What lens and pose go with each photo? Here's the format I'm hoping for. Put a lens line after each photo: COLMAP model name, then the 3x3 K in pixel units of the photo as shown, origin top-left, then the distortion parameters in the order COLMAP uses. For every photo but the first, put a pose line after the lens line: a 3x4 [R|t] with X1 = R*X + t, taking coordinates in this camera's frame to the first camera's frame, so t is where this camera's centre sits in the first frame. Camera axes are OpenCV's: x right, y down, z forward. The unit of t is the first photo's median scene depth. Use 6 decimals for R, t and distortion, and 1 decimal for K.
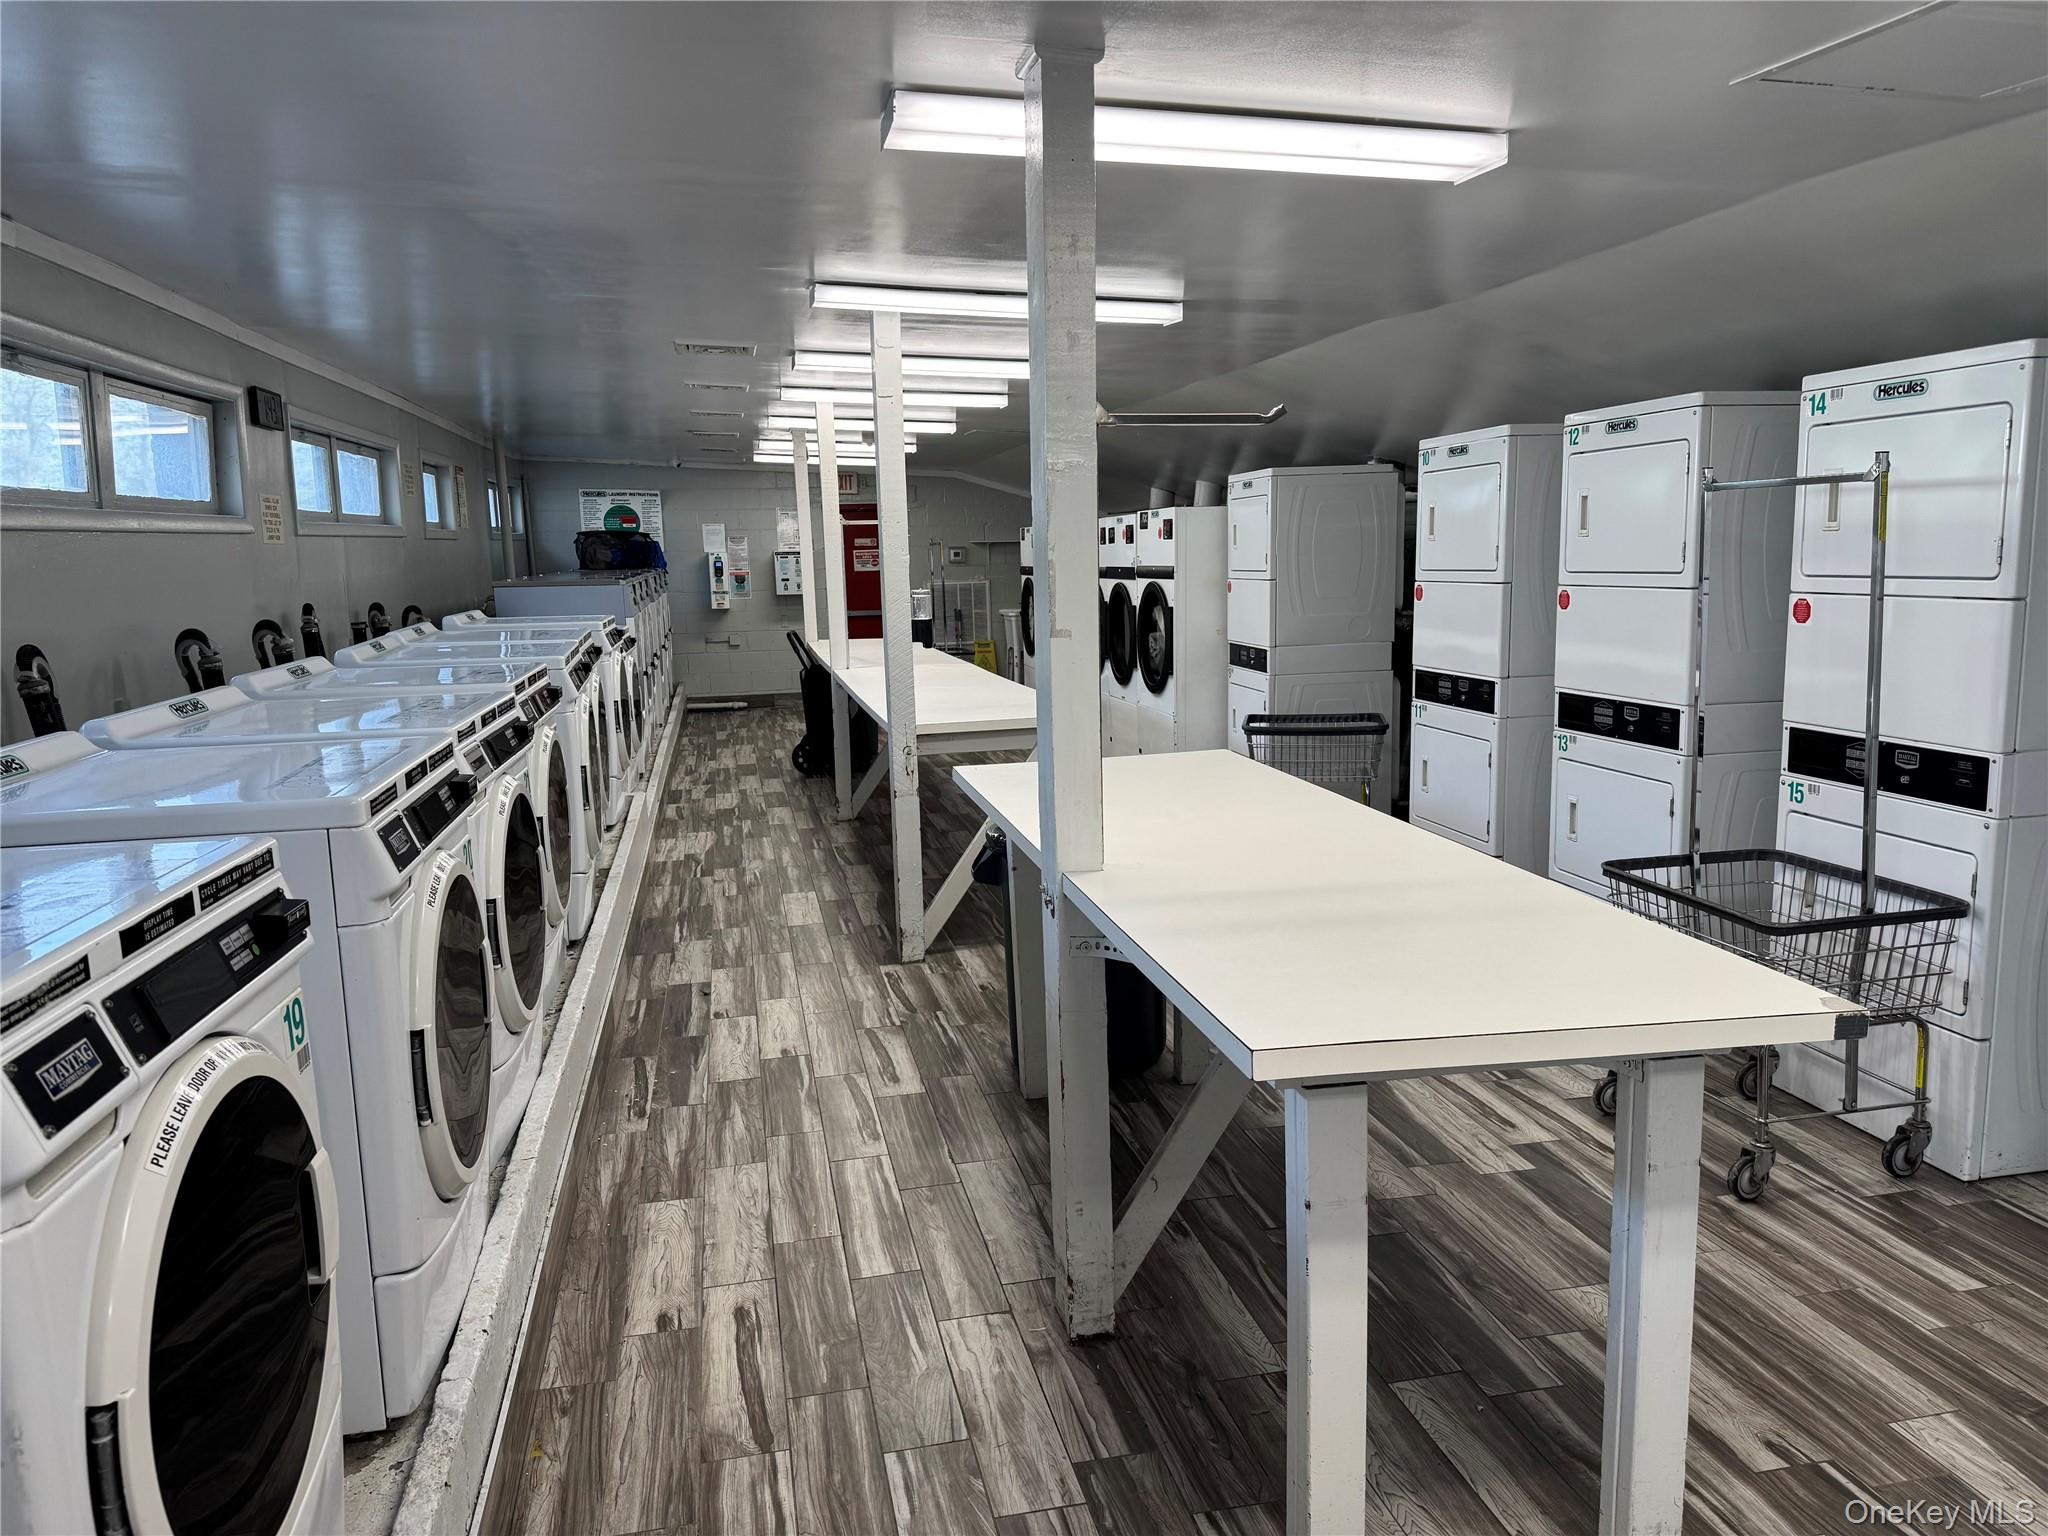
lens RADIAL K [[1392.6, 0, 1024.0], [0, 1392.6, 768.0], [0, 0, 1]] dist [0.067335, -0.134790]
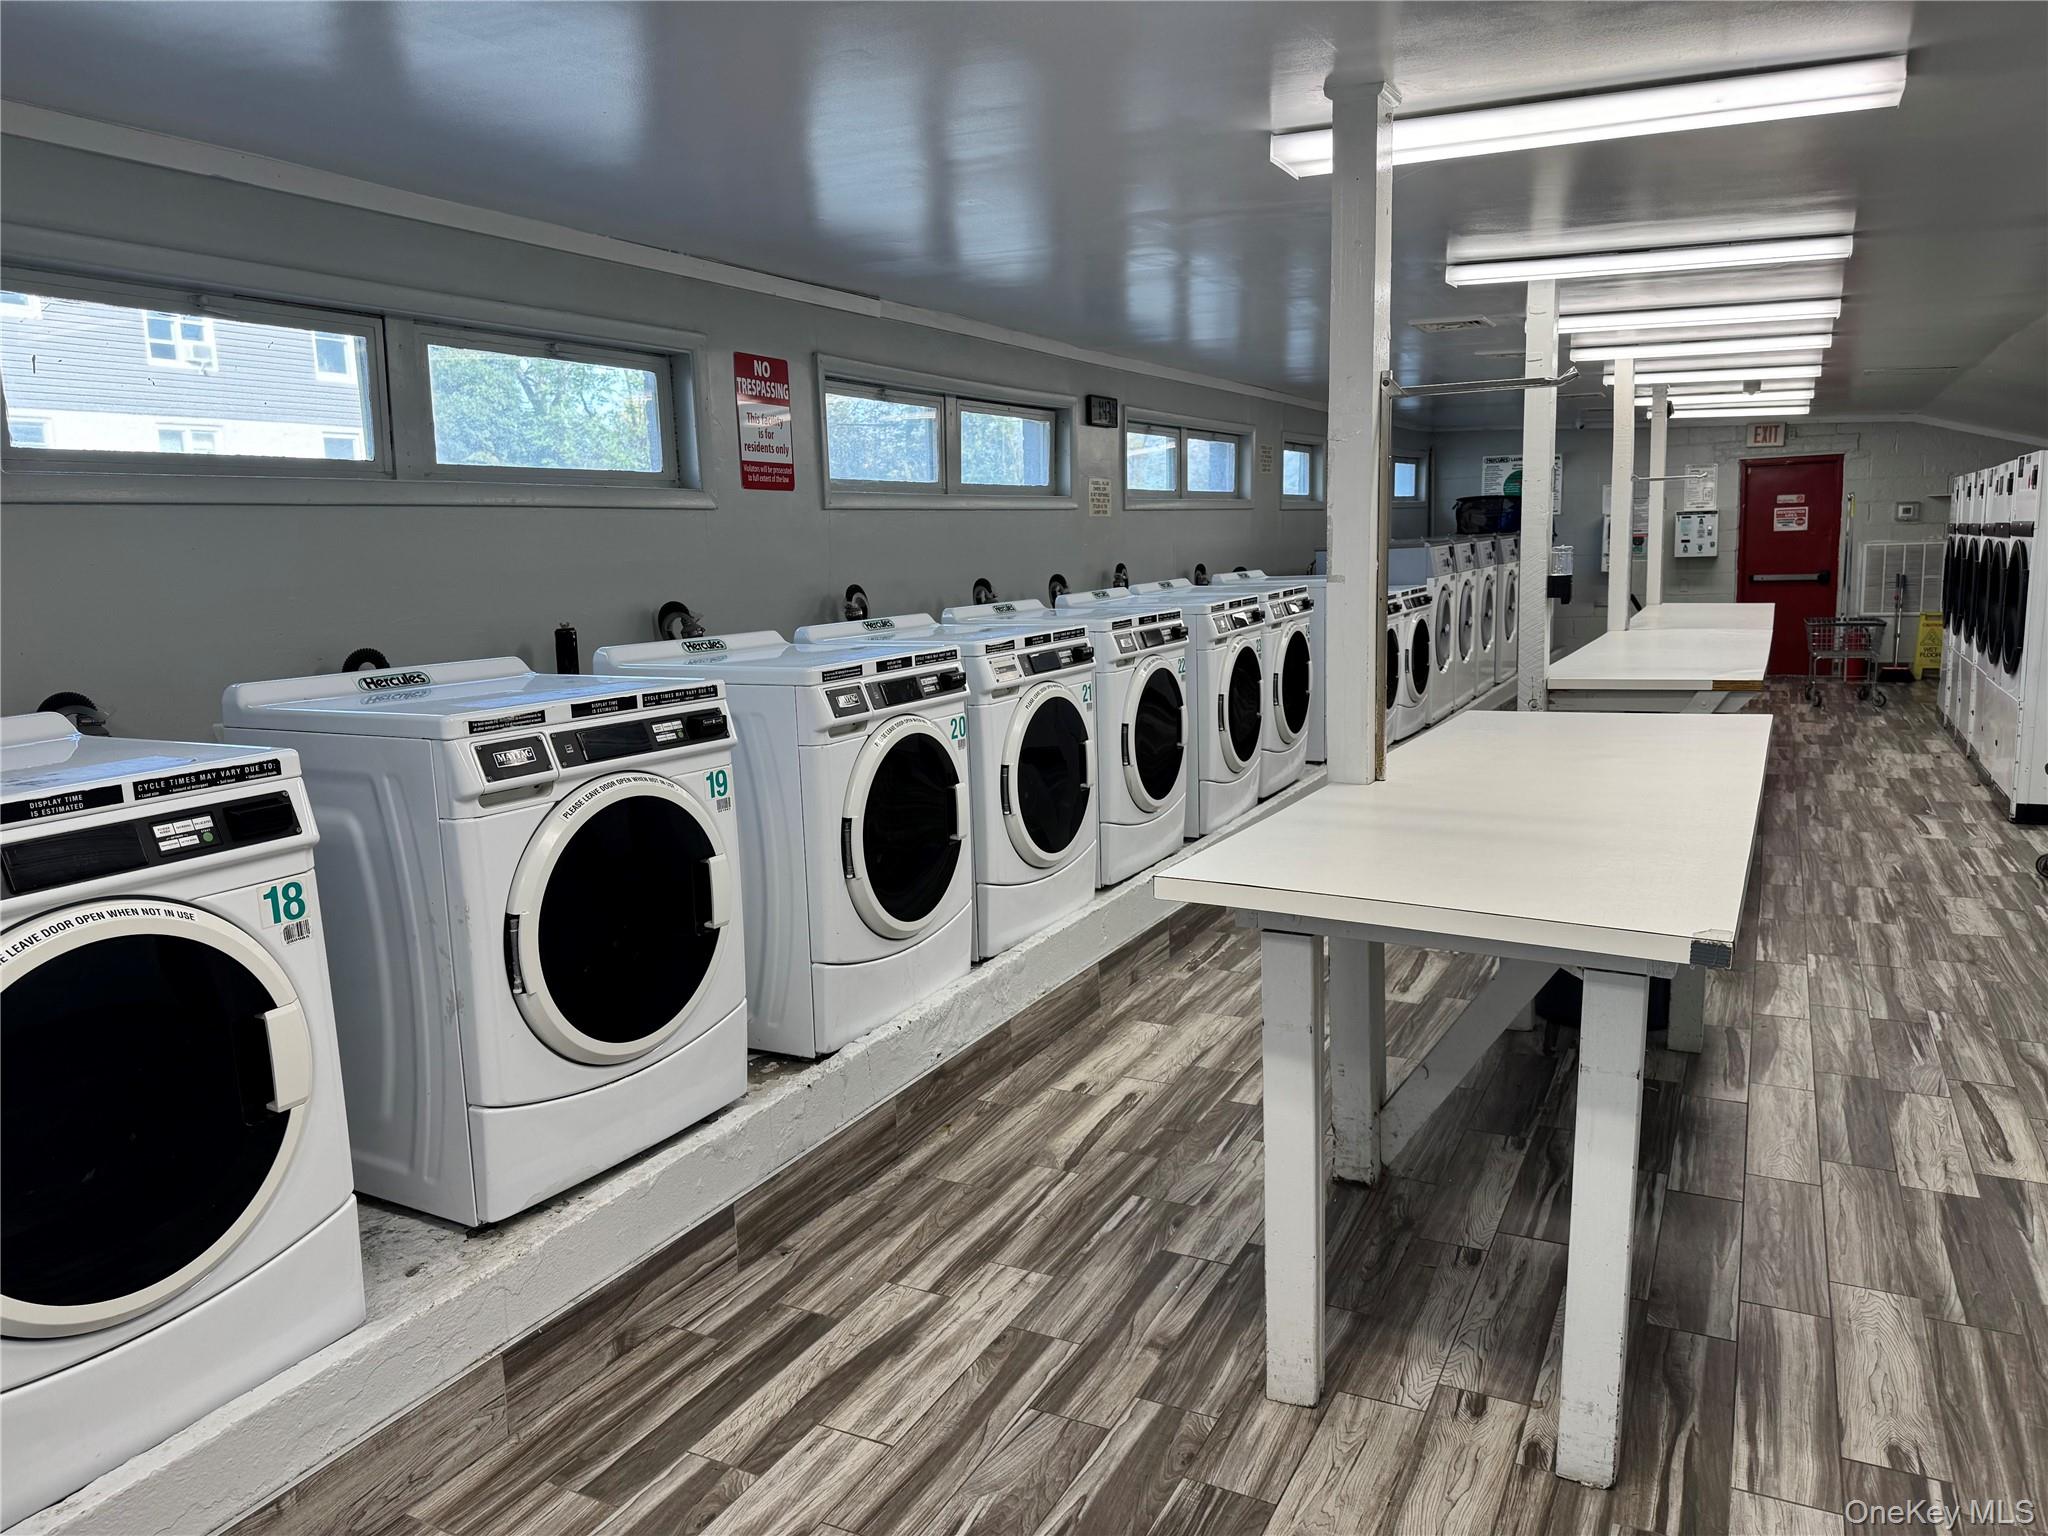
lens RADIAL K [[1392.6, 0, 1024.0], [0, 1392.6, 768.0], [0, 0, 1]] dist [0.067335, -0.134790]
pose [[0.764208, 0.093728, -0.638123, 0.436378], [-0.078917, 0.995539, 0.051715, 0.017764], [0.640123, 0.010838, 0.768196, -0.061324]]
